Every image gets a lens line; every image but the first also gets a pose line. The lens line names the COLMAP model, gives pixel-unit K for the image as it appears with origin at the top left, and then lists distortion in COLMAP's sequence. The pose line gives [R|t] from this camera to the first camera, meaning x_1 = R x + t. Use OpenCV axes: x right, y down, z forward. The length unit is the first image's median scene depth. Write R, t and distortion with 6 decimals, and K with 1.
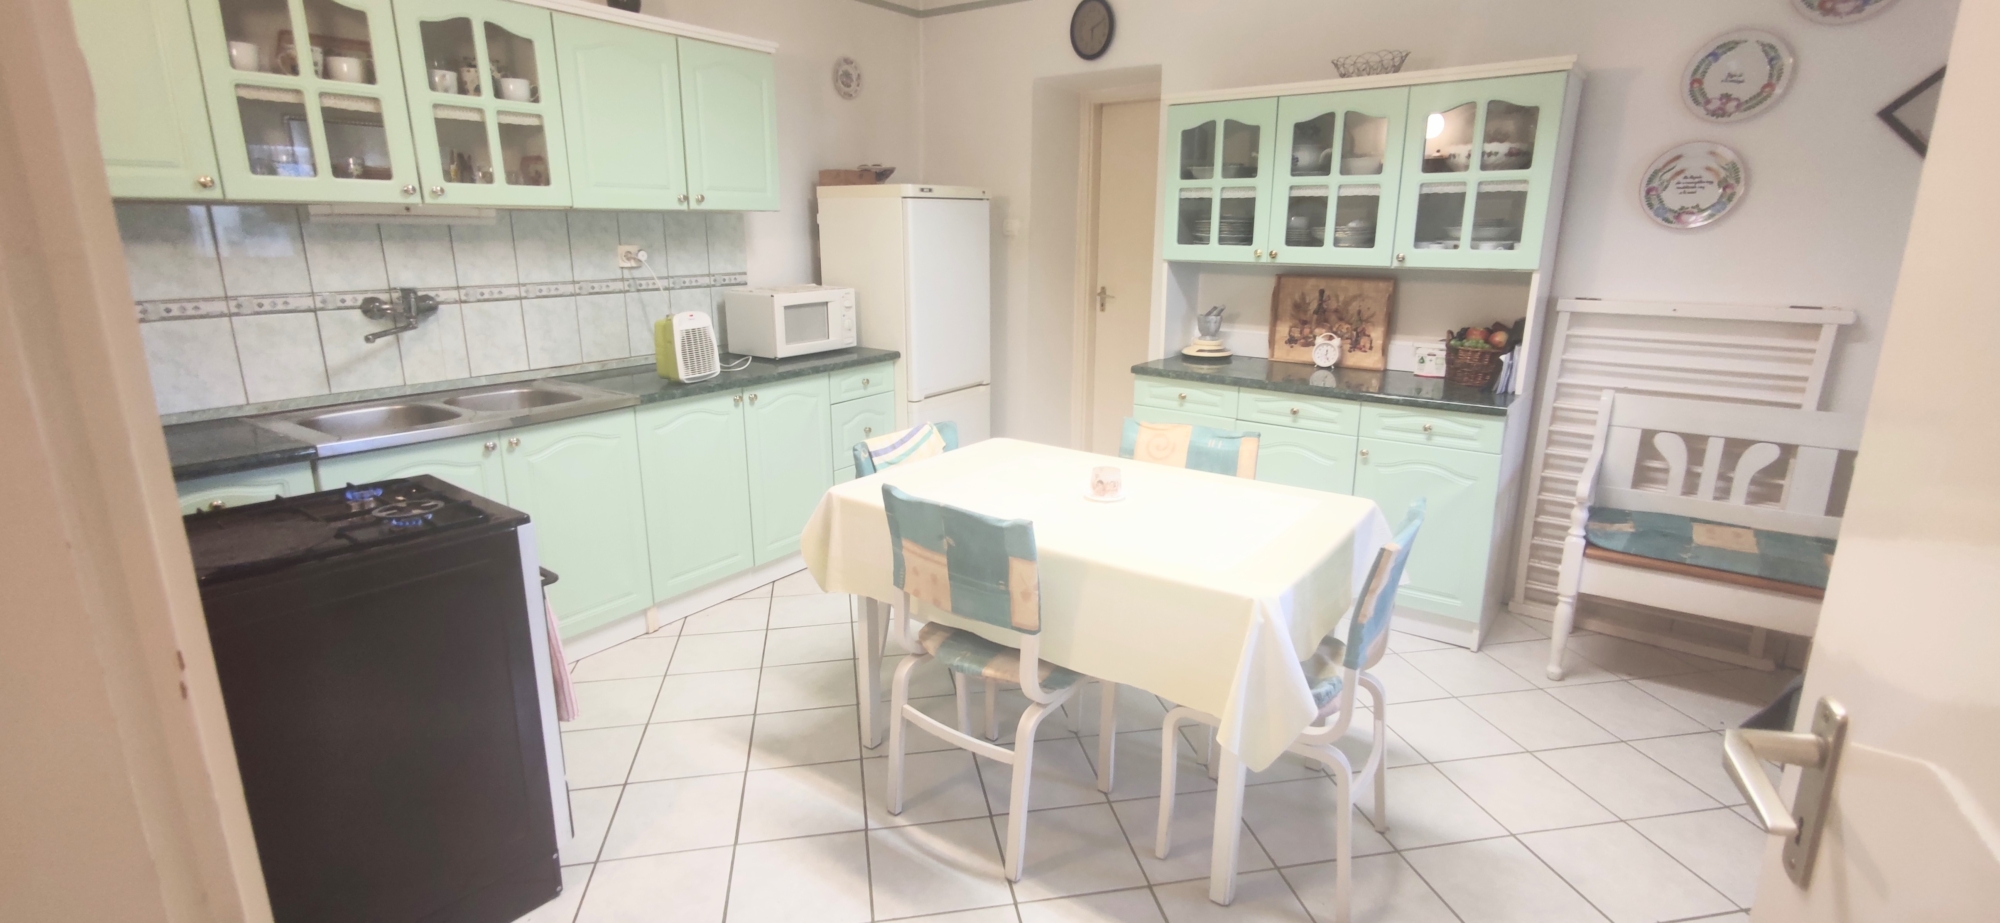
lens RADIAL K [[902.4, 0, 1003.6], [0, 902.4, 455.9], [0, 0, 1]] dist [0.021522, 0.000619]
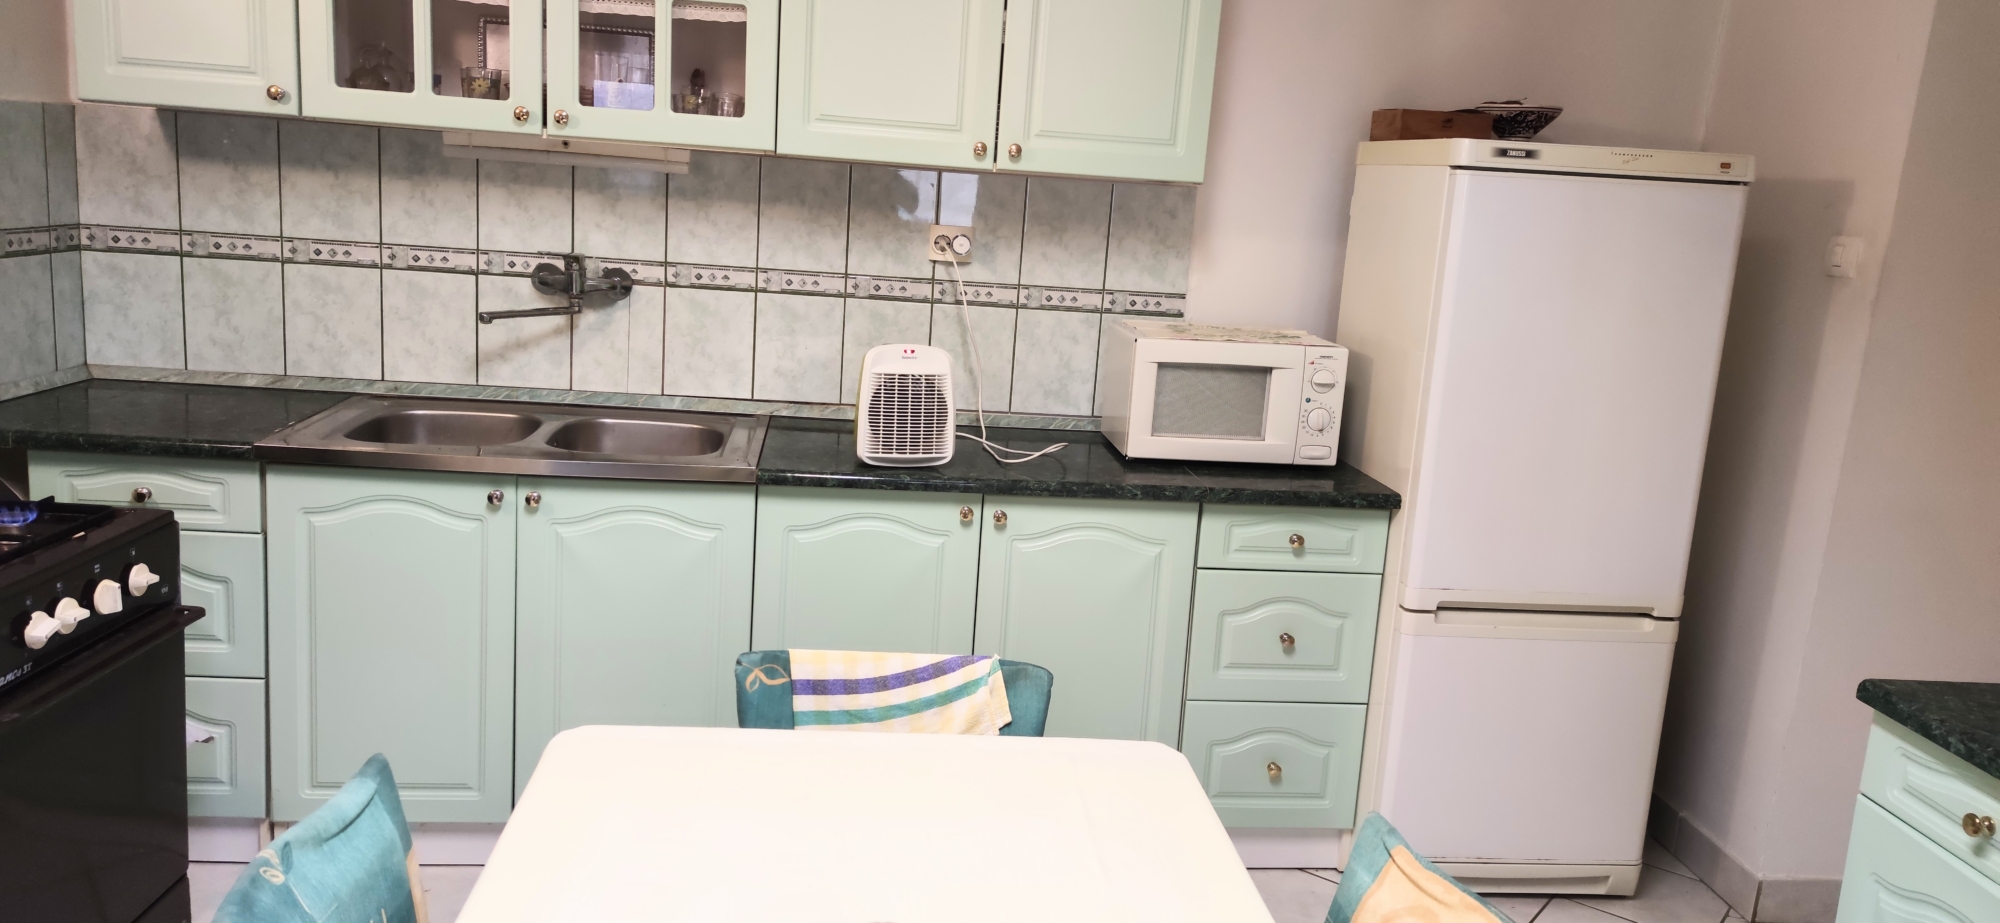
lens RADIAL K [[1398.0, 0, 992.8], [0, 1398.0, 437.4], [0, 0, 1]] dist [0.135674, -0.210309]
pose [[0.659845, 0.177718, -0.730083, 0.336507], [-0.250786, 0.968001, 0.008973, -0.124434], [0.708315, 0.177174, 0.683300, 0.455695]]
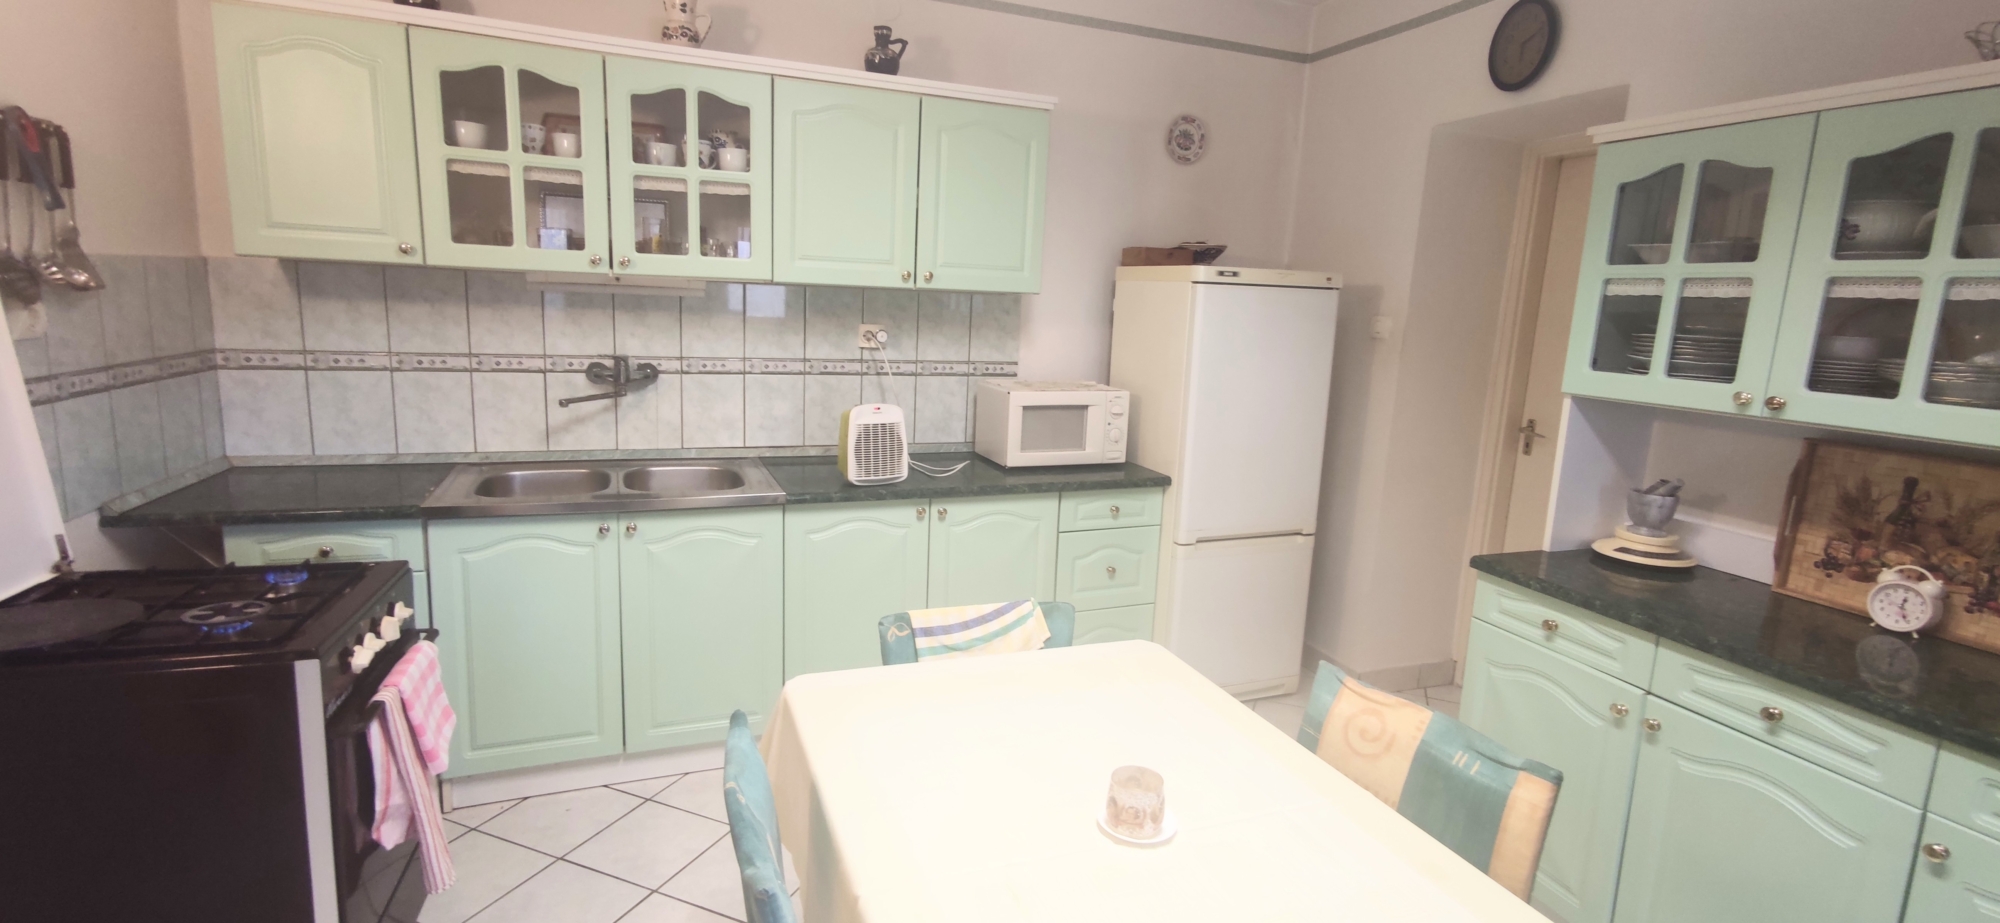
lens RADIAL K [[907.5, 0, 1000.5], [0, 907.5, 458.6], [0, 0, 1]] dist [0.000661, 0.001105]
pose [[0.840434, 0.129051, -0.526323, 0.212756], [-0.175034, 0.983818, -0.038269, -0.096340], [0.512868, 0.124287, 0.849423, 0.339607]]
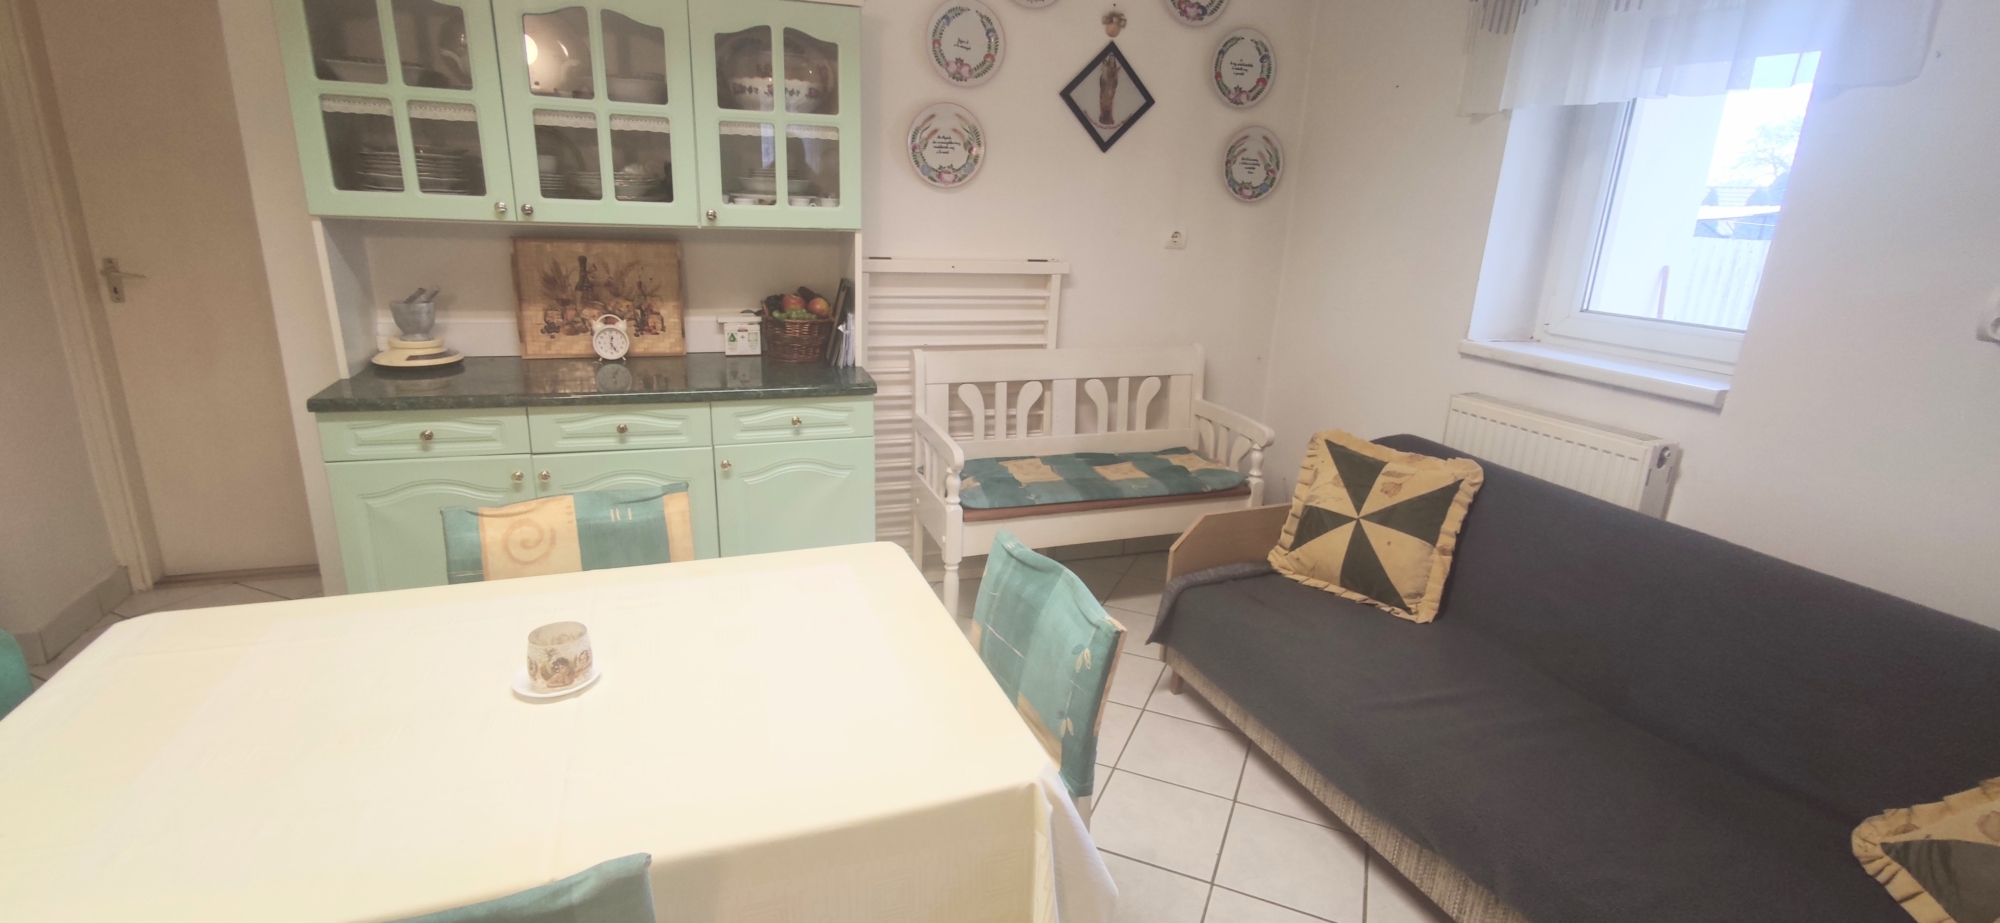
lens RADIAL K [[895.6, 0, 993.4], [0, 895.6, 445.2], [0, 0, 1]] dist [0.016646, 0.000442]
pose [[0.563733, -0.210242, 0.798751, -0.089410], [0.173422, 0.975633, 0.134404, -0.083202], [-0.807546, 0.062753, 0.586457, 0.345891]]
